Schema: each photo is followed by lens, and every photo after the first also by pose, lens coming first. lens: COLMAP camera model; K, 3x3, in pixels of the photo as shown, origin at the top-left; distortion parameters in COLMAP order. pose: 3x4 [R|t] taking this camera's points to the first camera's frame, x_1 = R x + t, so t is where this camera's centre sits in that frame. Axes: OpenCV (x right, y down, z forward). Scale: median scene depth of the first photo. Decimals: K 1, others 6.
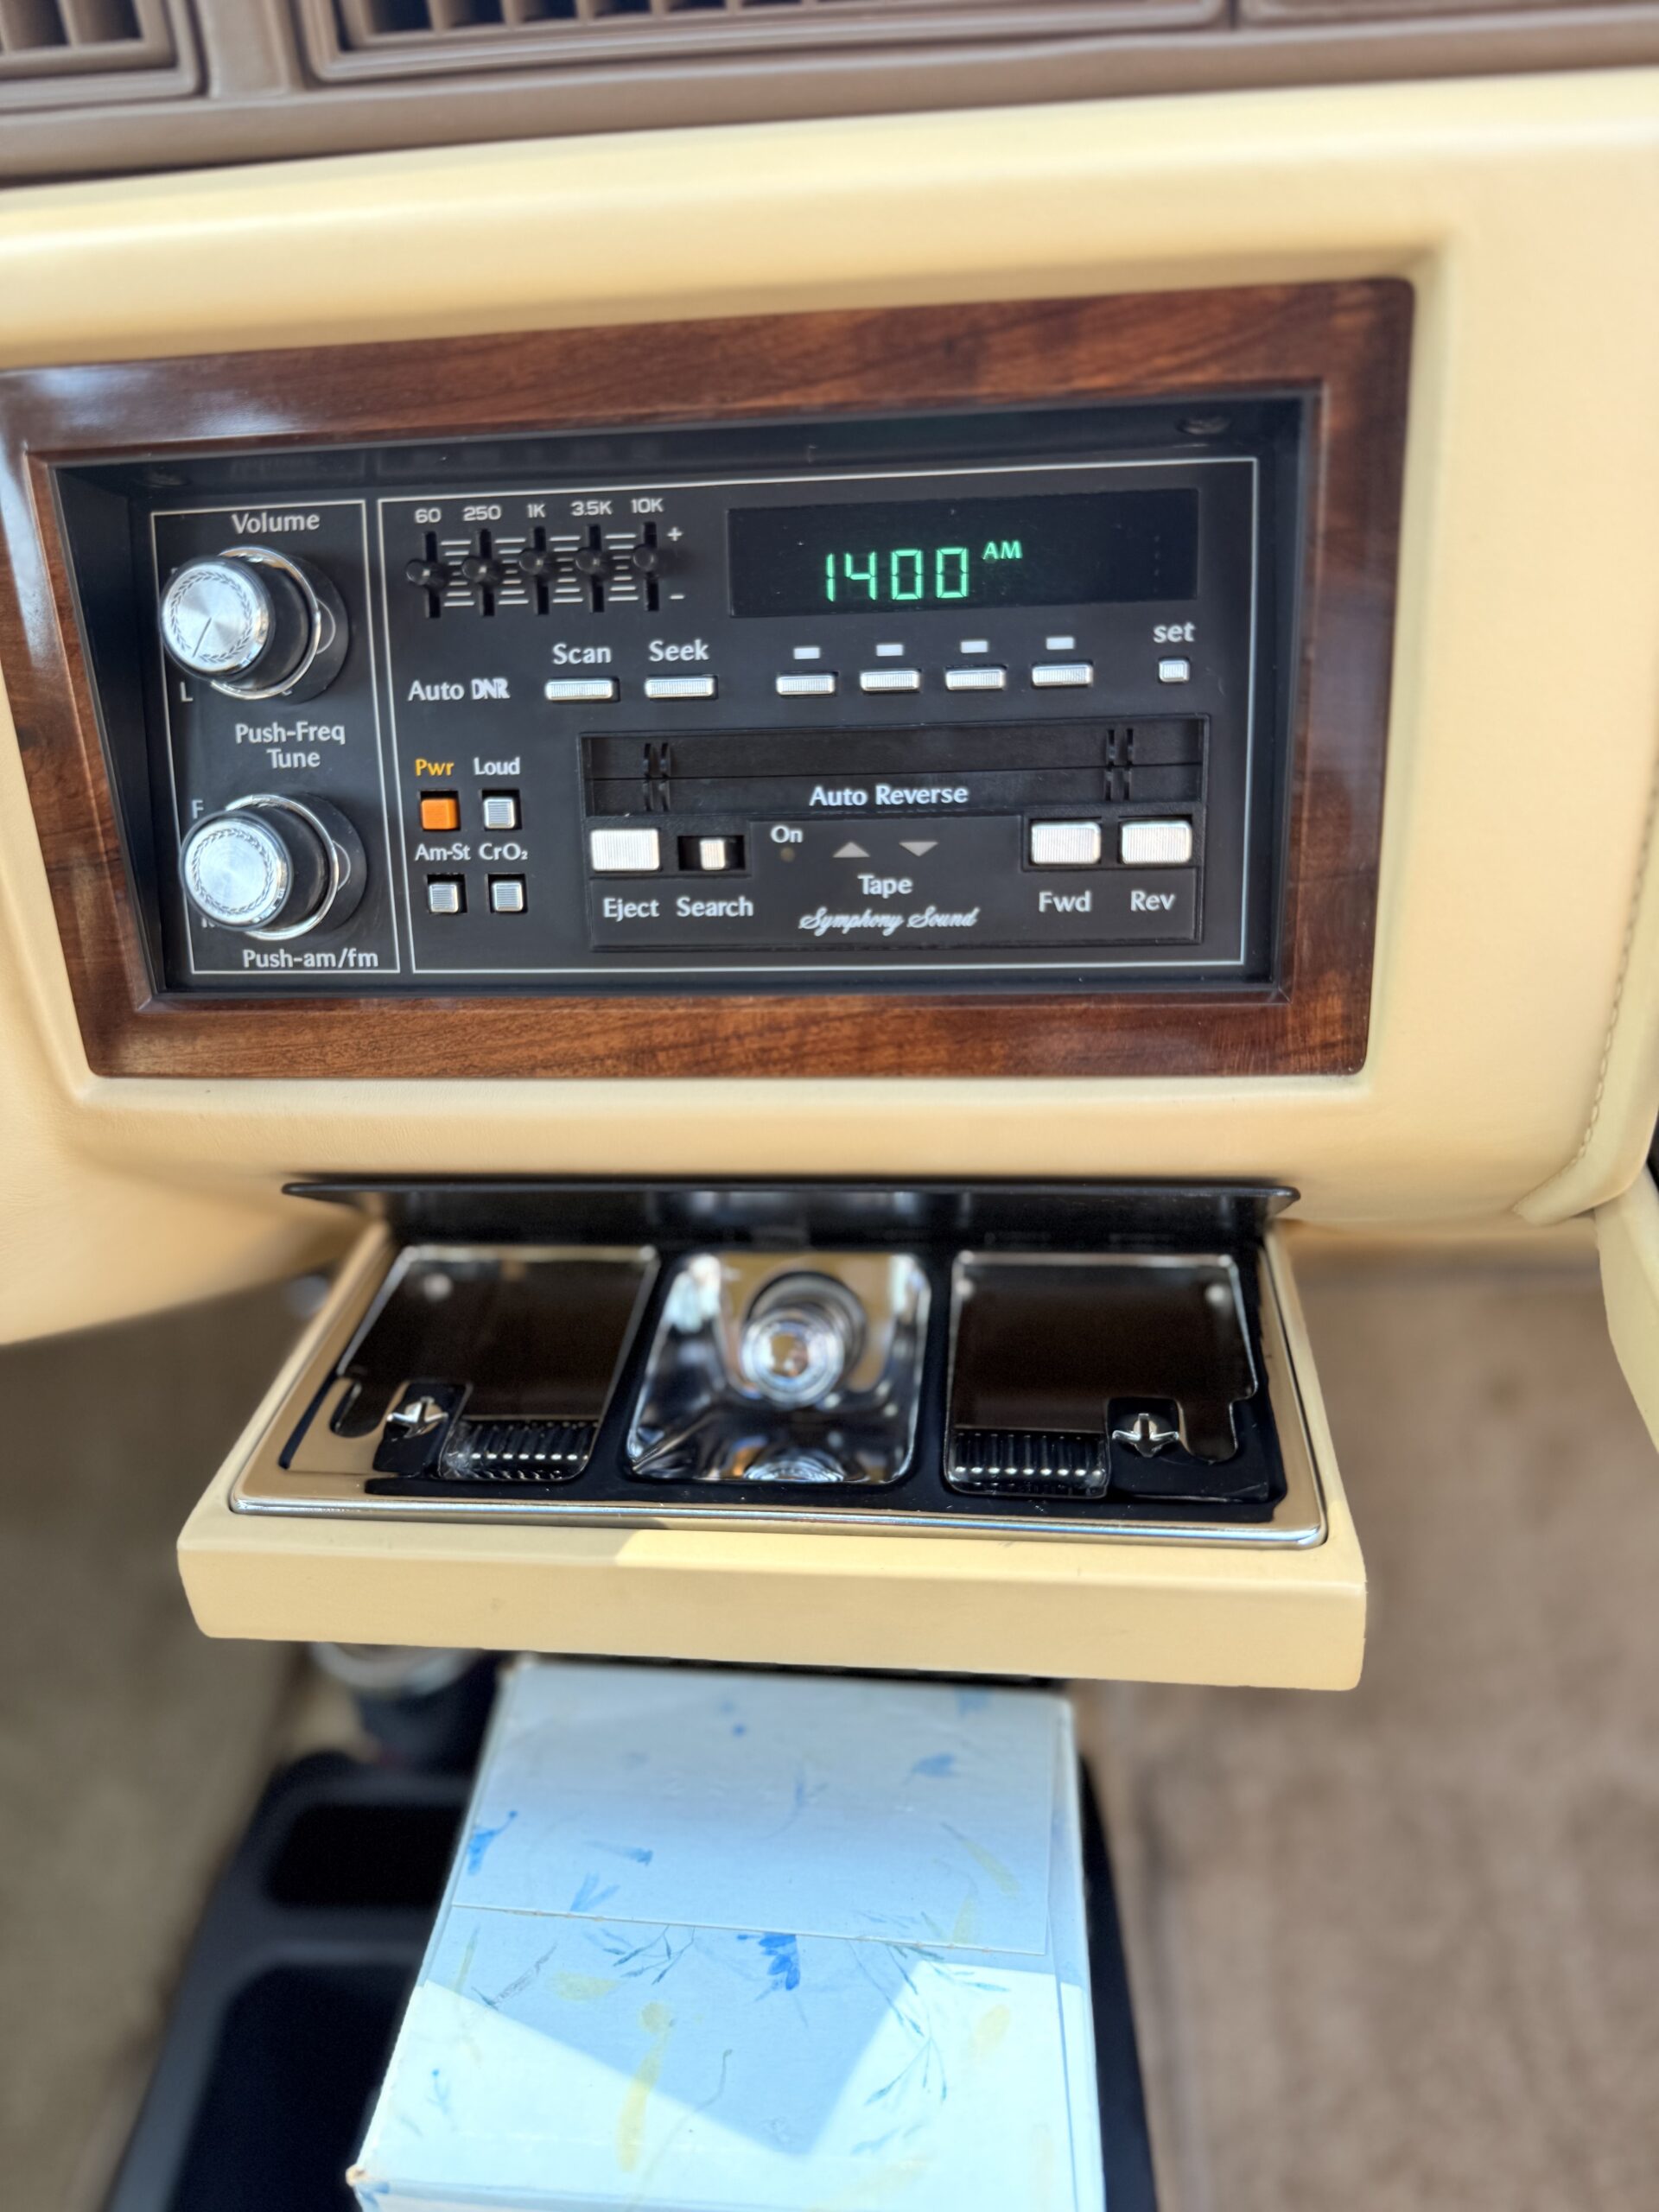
lens RADIAL K [[1641.4, 0, 850.1], [0, 1641.4, 1119.0], [0, 0, 1]] dist [0.007156, -0.041459]
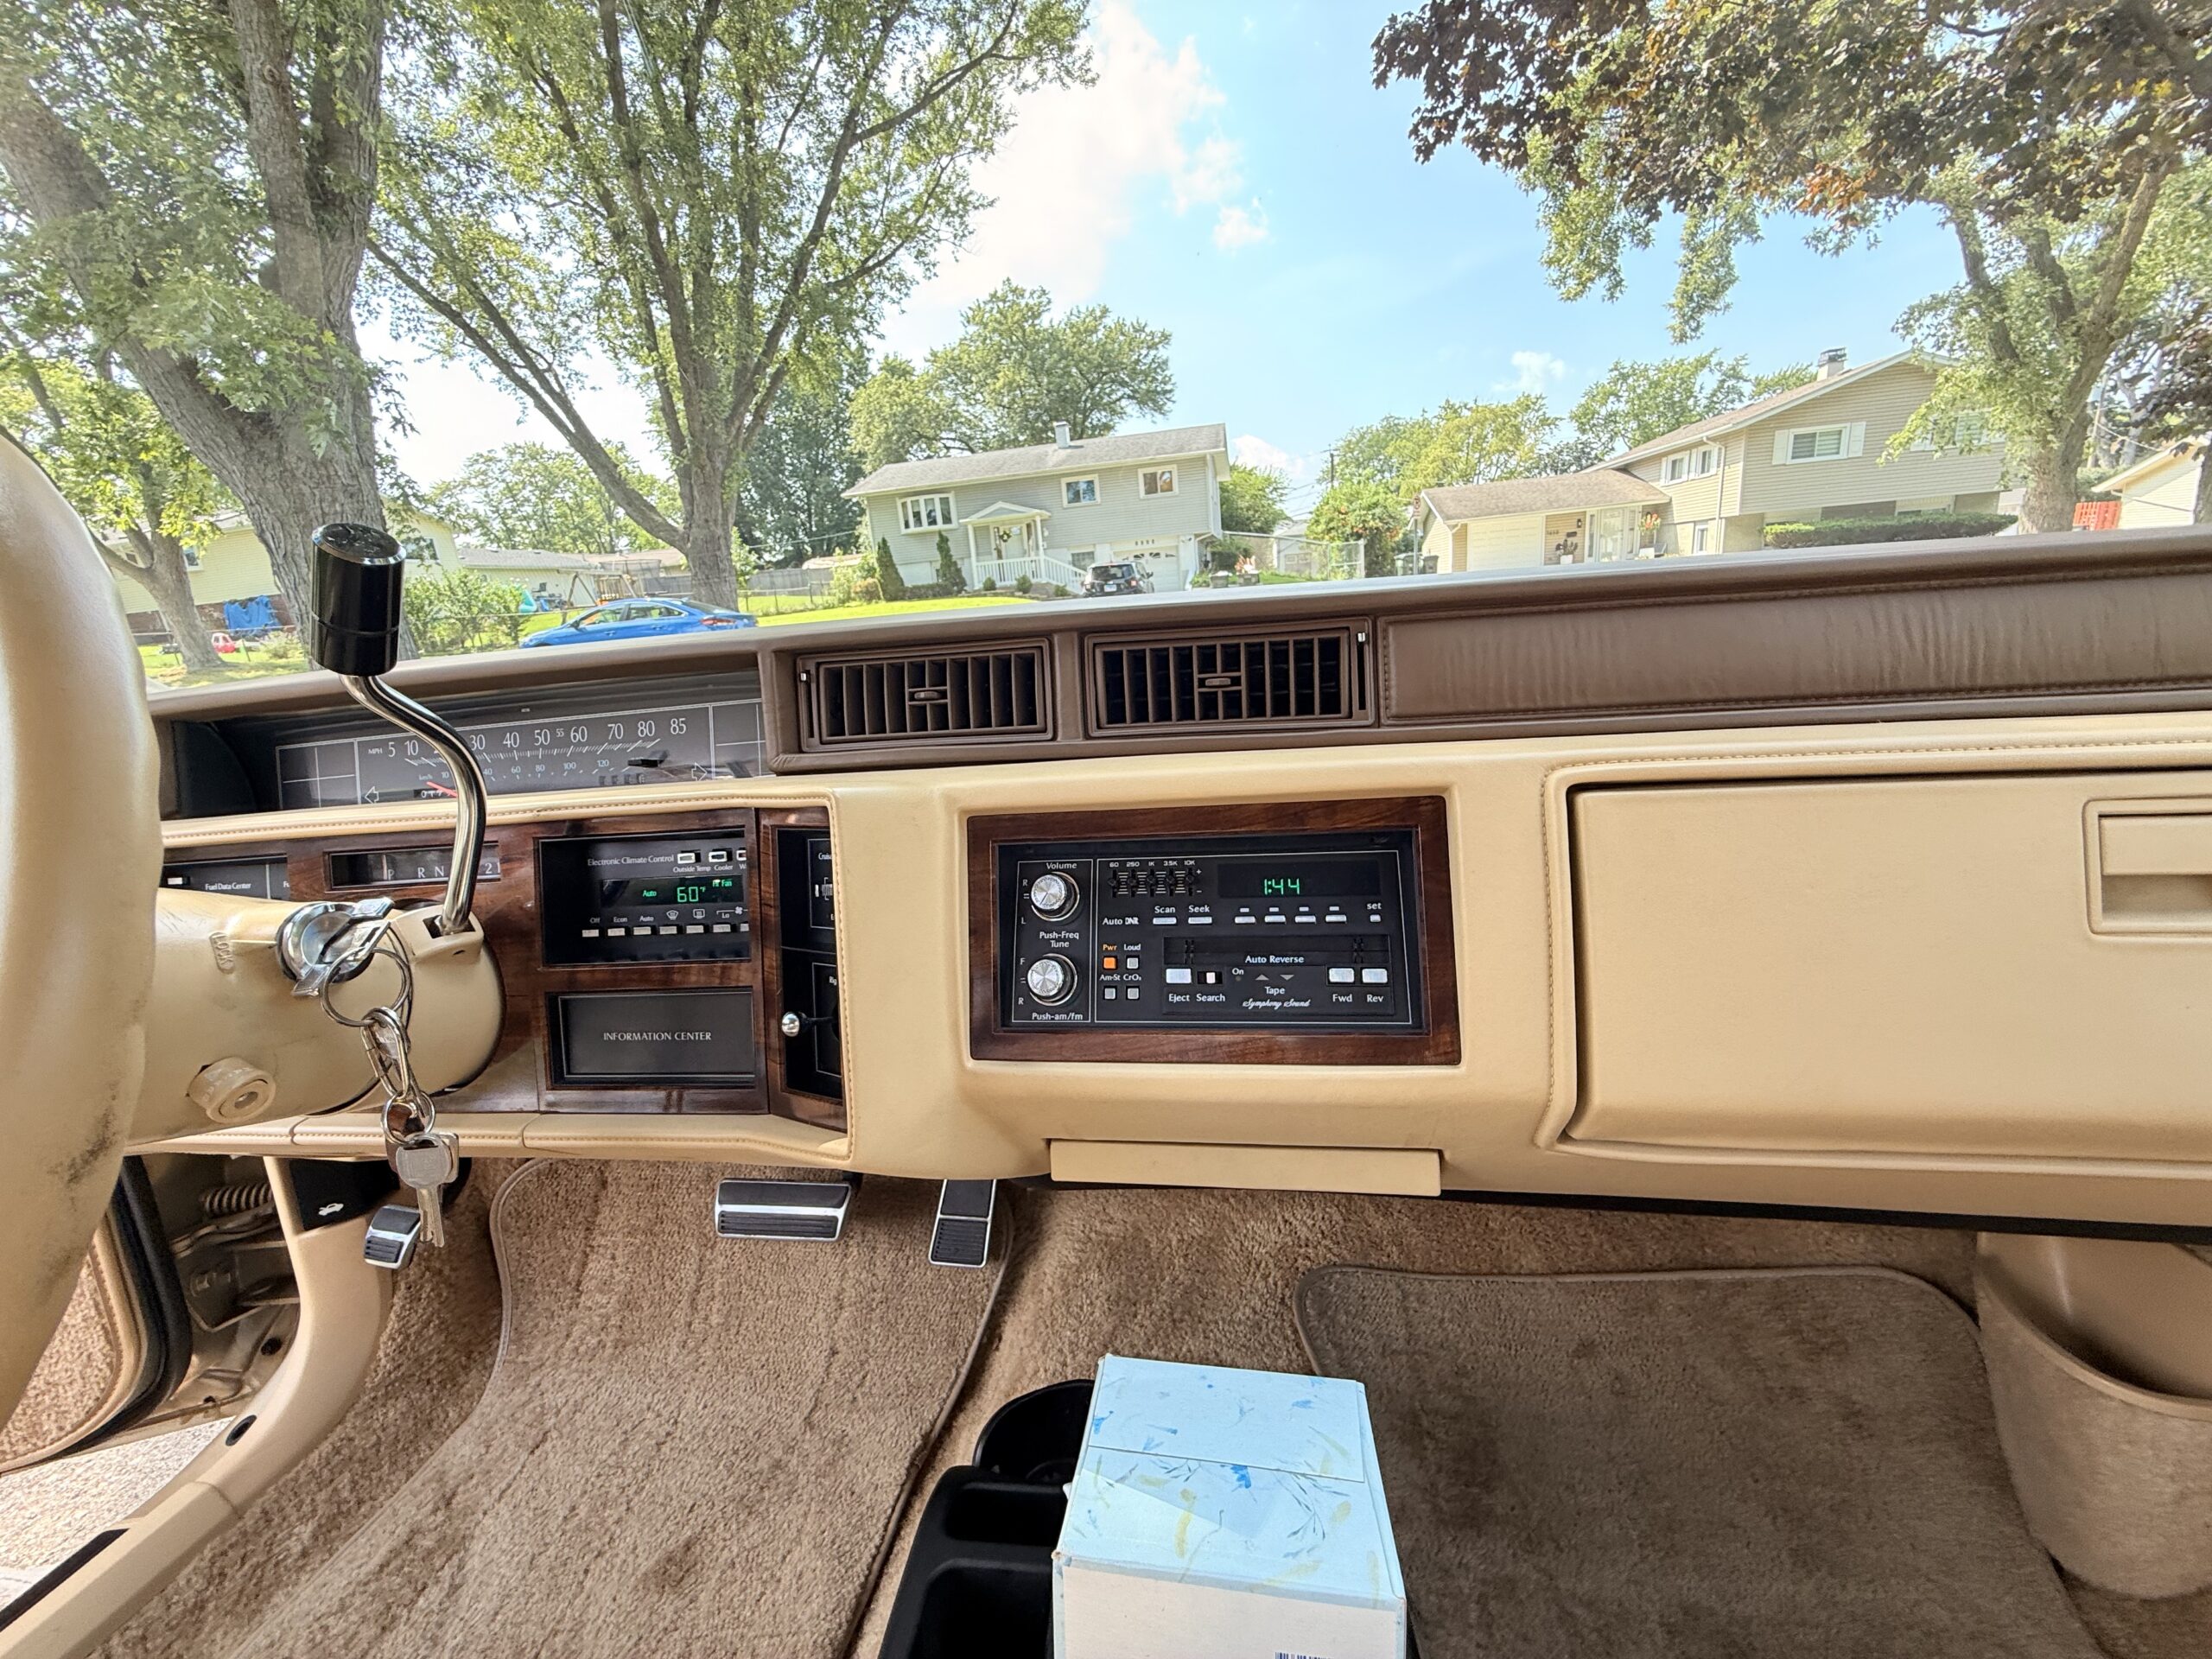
lens RADIAL K [[917.6, 0, 1098.6], [0, 917.6, 818.0], [0, 0, 1]] dist [0.004741, 0.000818]
pose [[0.996747, 0.013798, -0.079401, -0.155004], [-0.047555, 0.896125, -0.441246, 0.291749], [0.065065, 0.443587, 0.893866, -0.526168]]
